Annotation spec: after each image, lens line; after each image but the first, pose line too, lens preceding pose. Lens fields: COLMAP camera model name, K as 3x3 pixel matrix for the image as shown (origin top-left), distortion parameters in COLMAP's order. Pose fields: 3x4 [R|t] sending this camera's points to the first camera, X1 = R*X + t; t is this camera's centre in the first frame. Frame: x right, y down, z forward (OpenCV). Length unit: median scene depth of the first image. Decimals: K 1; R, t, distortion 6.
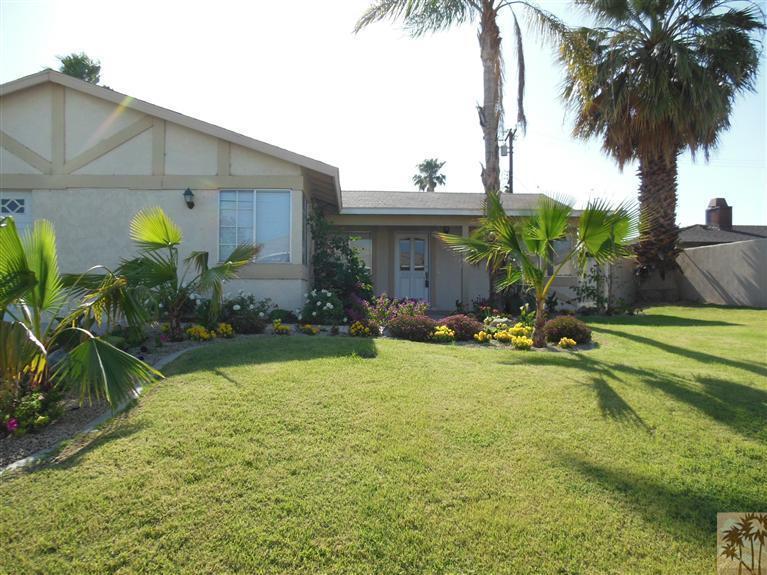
lens RADIAL K [[579.3, 0, 381.8], [0, 579.3, 287.7], [0, 0, 1]] dist [-0.074714, 0.095763]
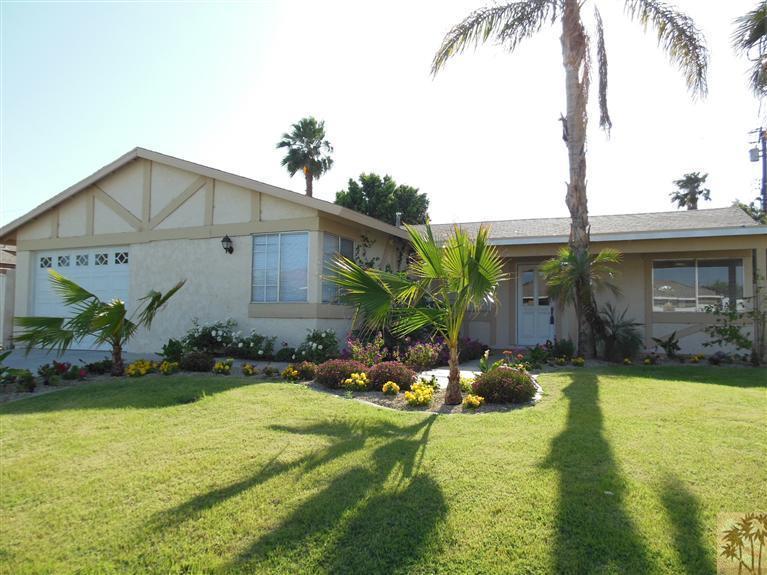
lens RADIAL K [[579.3, 0, 381.8], [0, 579.3, 287.7], [0, 0, 1]] dist [-0.074714, 0.095763]
pose [[0.885503, -0.018599, -0.464261, 0.332580], [-0.005445, 0.998714, -0.050397, -0.013521], [0.464602, 0.047155, 0.884263, 0.119089]]
